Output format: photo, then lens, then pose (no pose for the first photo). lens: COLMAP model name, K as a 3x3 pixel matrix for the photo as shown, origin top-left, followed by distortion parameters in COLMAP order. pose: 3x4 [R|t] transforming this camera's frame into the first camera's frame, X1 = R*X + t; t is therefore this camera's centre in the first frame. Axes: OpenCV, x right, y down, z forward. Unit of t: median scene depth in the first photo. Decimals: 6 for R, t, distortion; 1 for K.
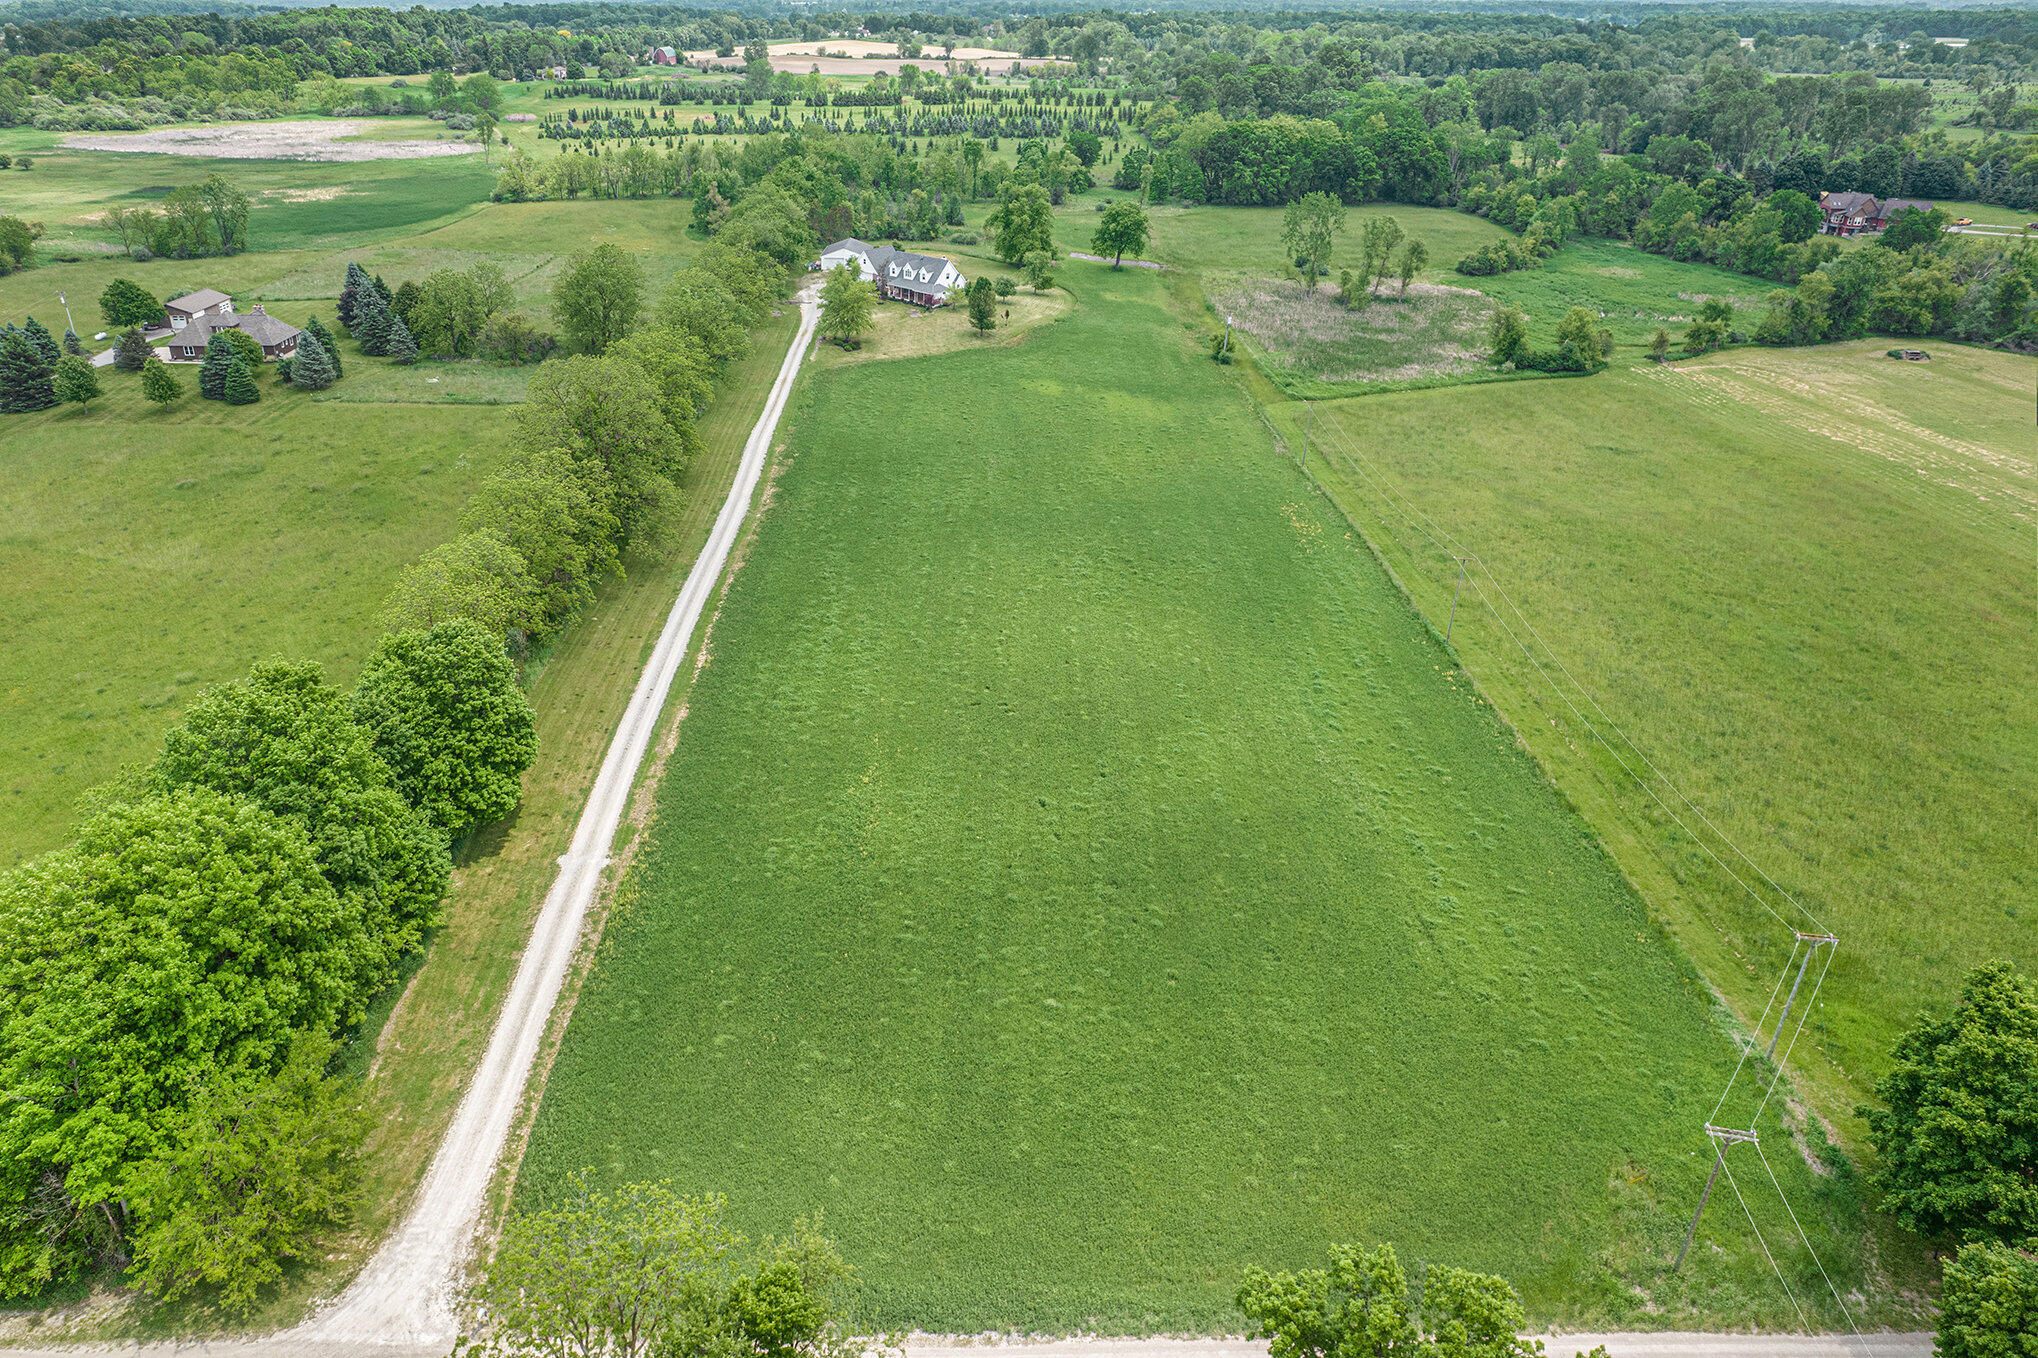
lens RADIAL K [[1339.6, 0, 1014.8], [0, 1339.6, 633.6], [0, 0, 1]] dist [-0.090015, 0.081912]
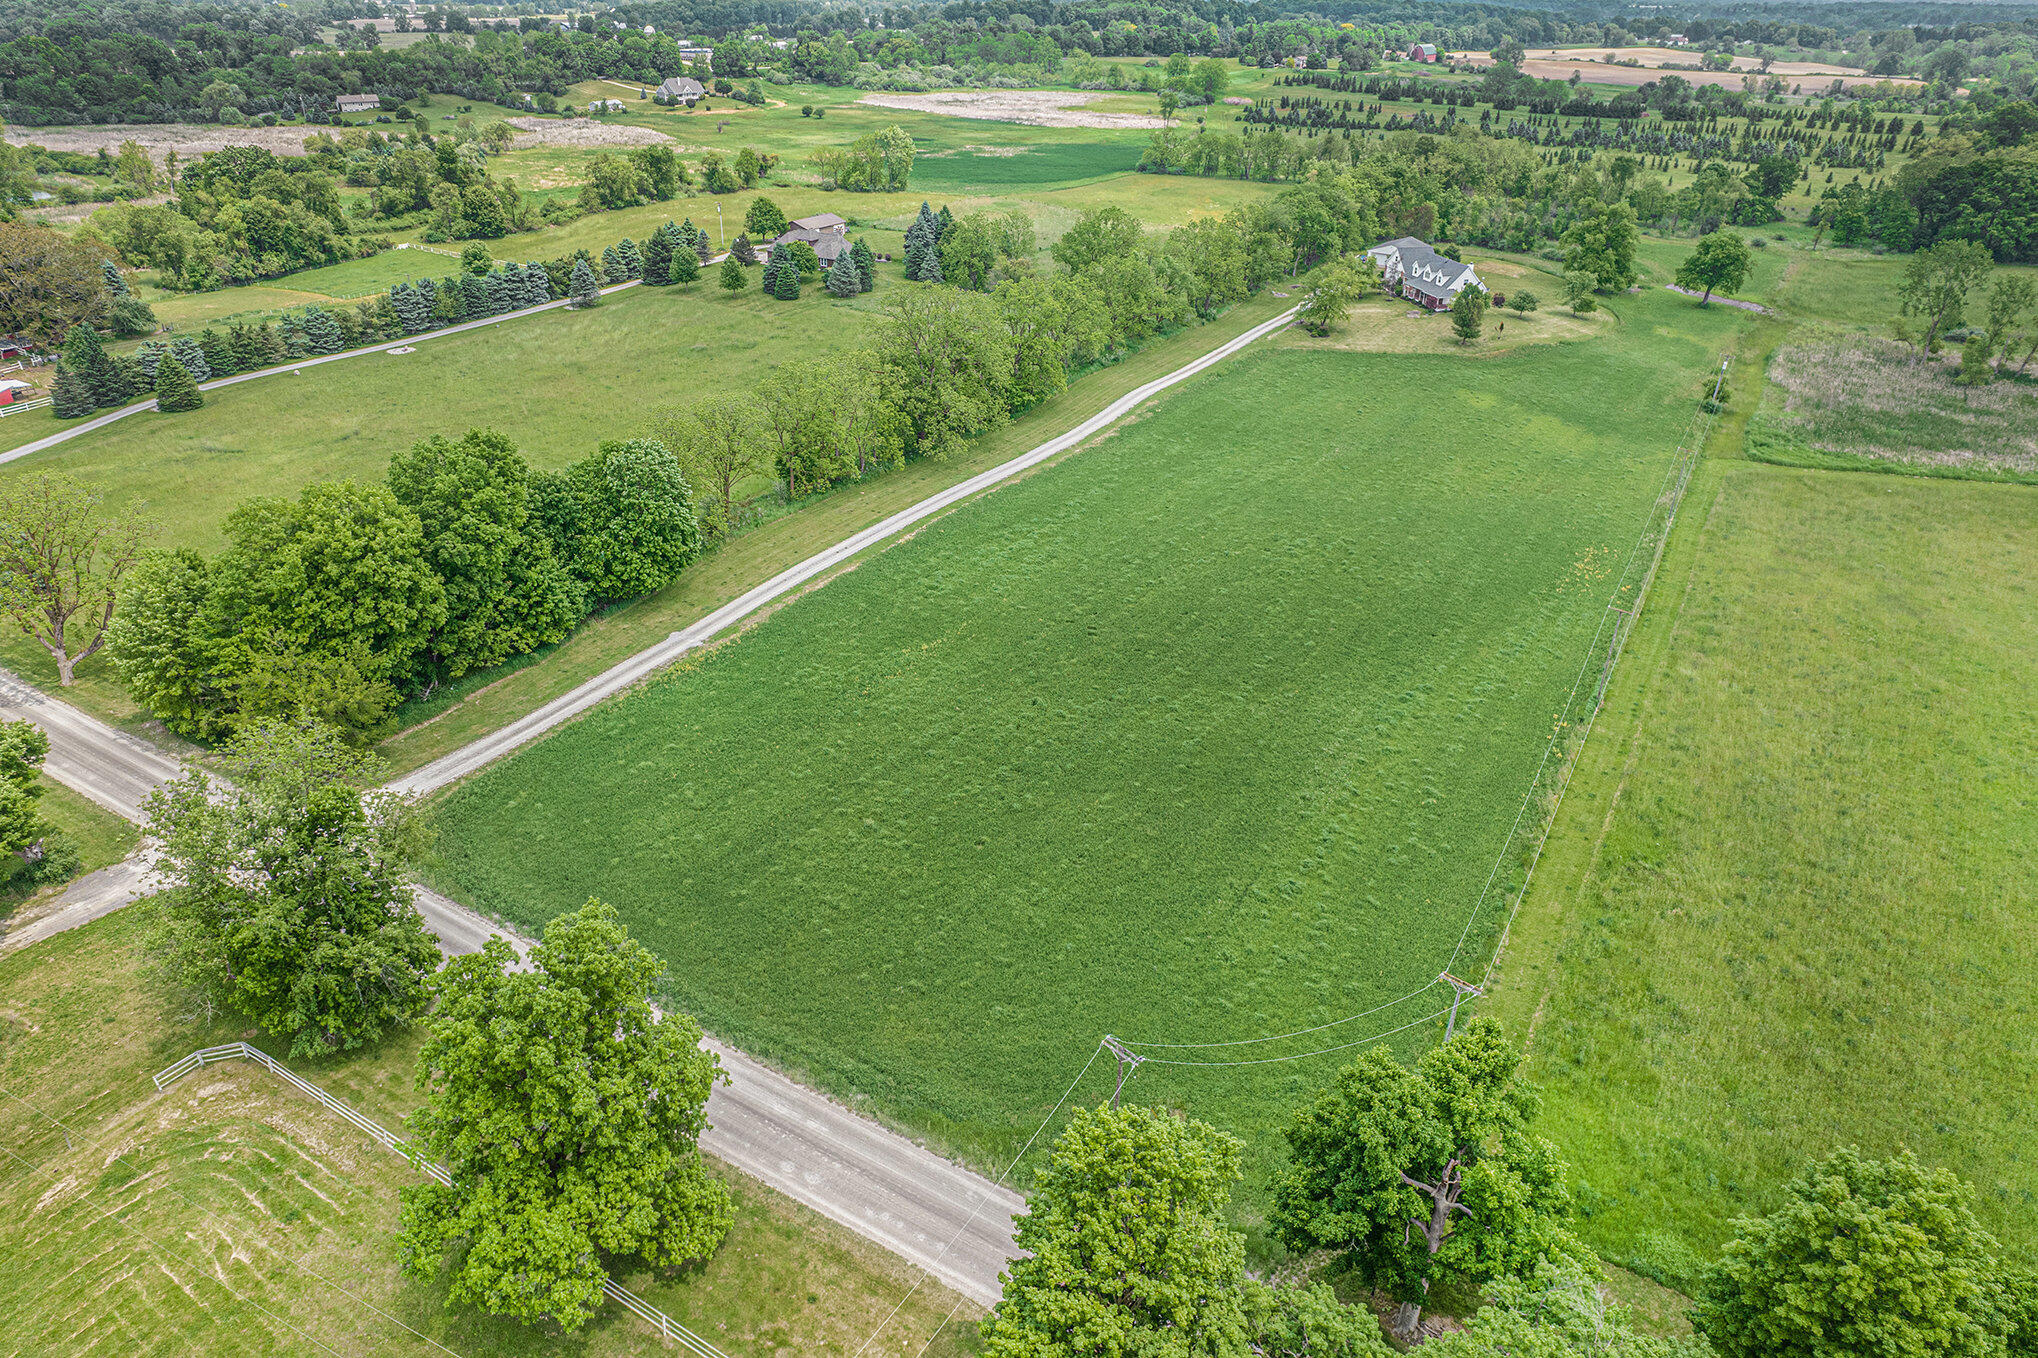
lens RADIAL K [[1339.6, 0, 1014.8], [0, 1339.6, 633.6], [0, 0, 1]] dist [-0.090015, 0.081912]
pose [[0.844080, 0.243223, -0.477881, 0.181207], [-0.242194, 0.968054, 0.064916, 0.000265], [0.478404, 0.060945, 0.876022, -0.001570]]
